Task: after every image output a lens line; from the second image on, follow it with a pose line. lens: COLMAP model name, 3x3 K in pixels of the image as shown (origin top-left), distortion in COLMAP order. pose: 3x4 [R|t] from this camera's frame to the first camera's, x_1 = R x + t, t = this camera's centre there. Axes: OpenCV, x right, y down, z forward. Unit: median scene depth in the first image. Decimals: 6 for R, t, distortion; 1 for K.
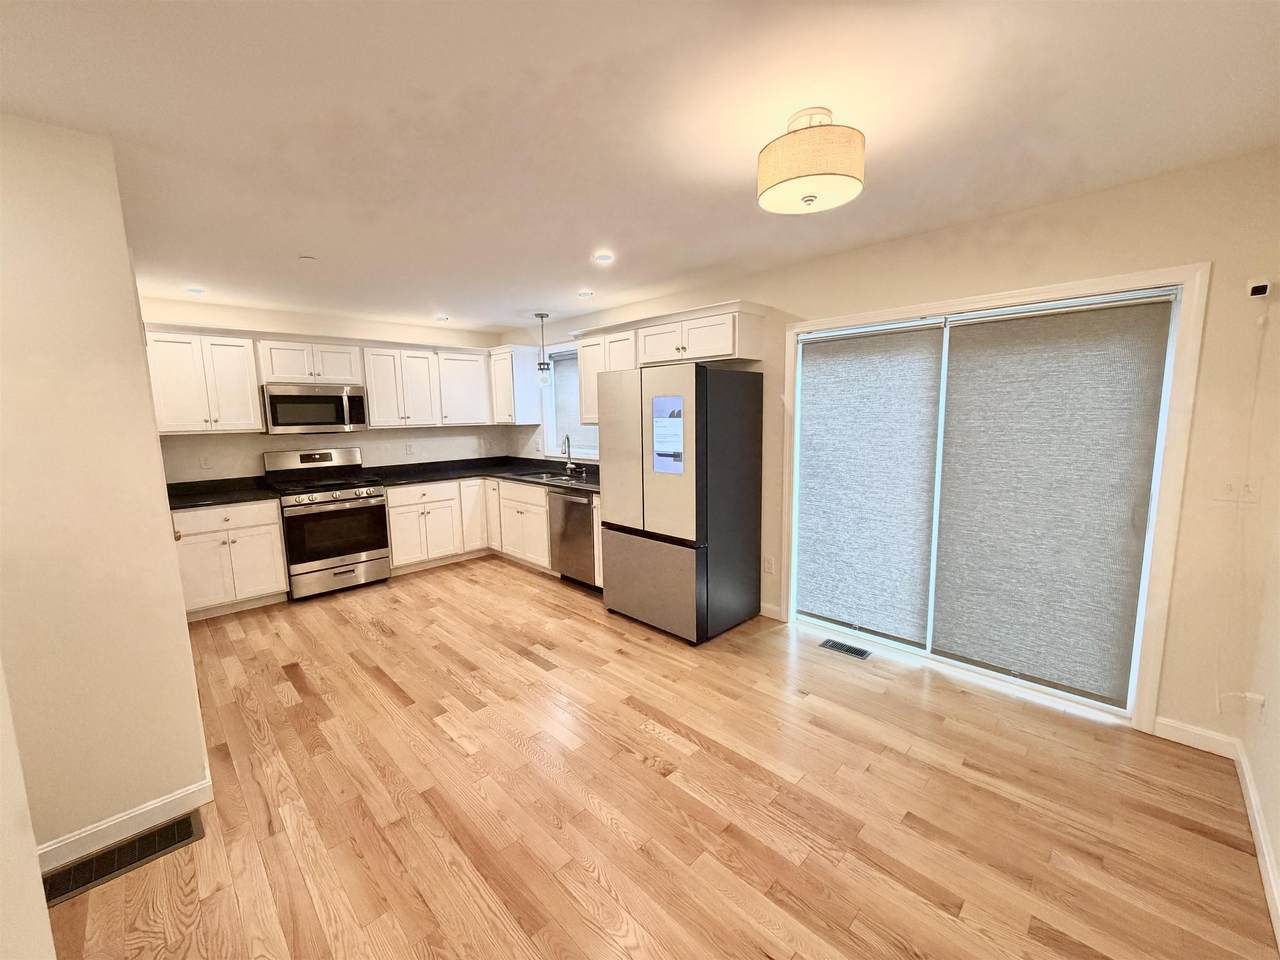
lens RADIAL K [[520.1, 0, 640.0], [0, 520.1, 480.0], [0, 0, 1]] dist [-0.000358, -0.000043]
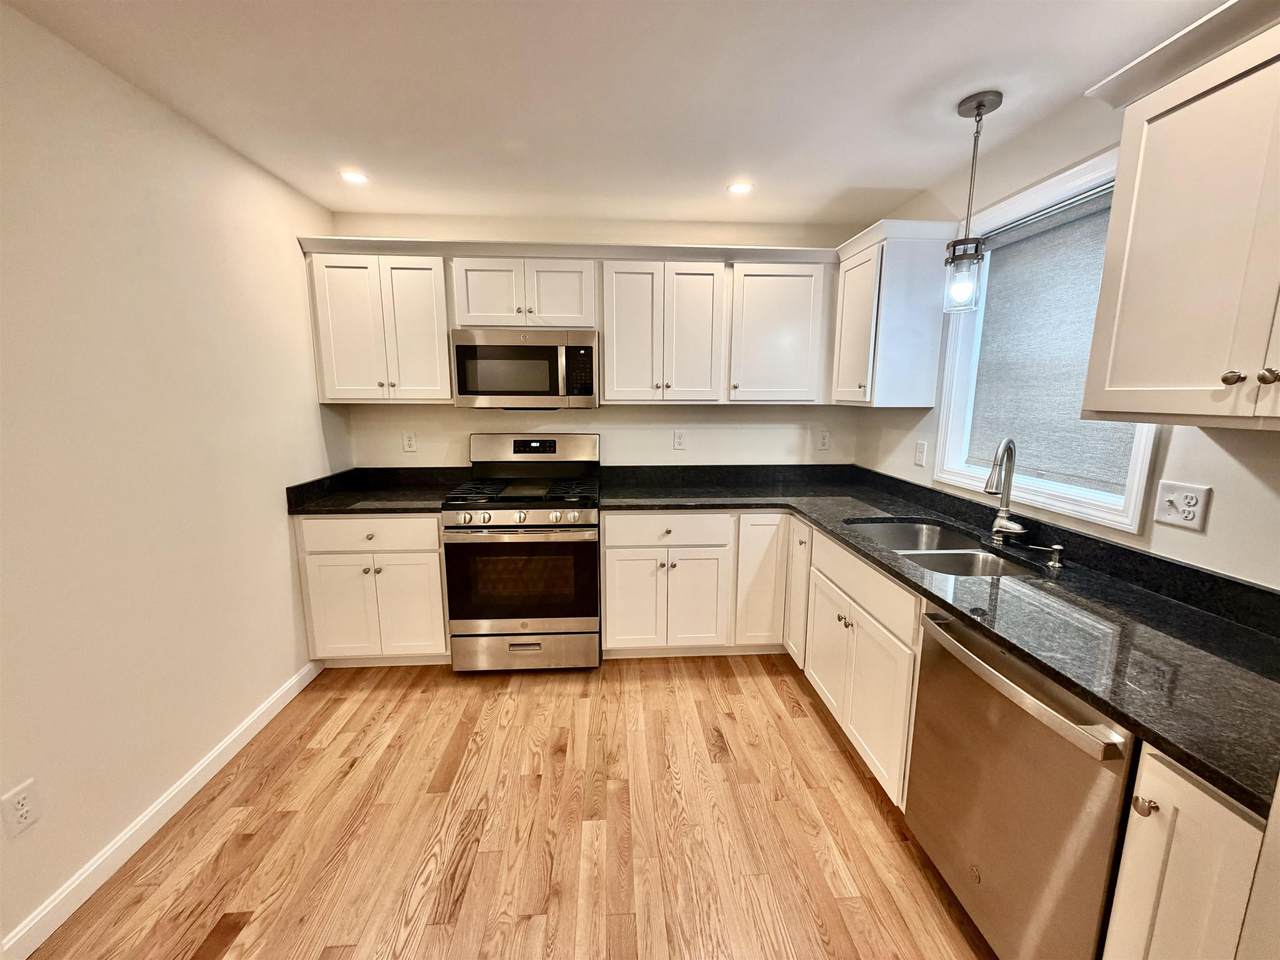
lens RADIAL K [[520.1, 0, 640.0], [0, 520.1, 480.0], [0, 0, 1]] dist [-0.000358, -0.000043]
pose [[0.762776, 0.128899, -0.633686, -0.108662], [-0.100175, 0.991656, 0.081132, -0.066640], [0.638857, 0.001594, 0.769324, 0.584067]]
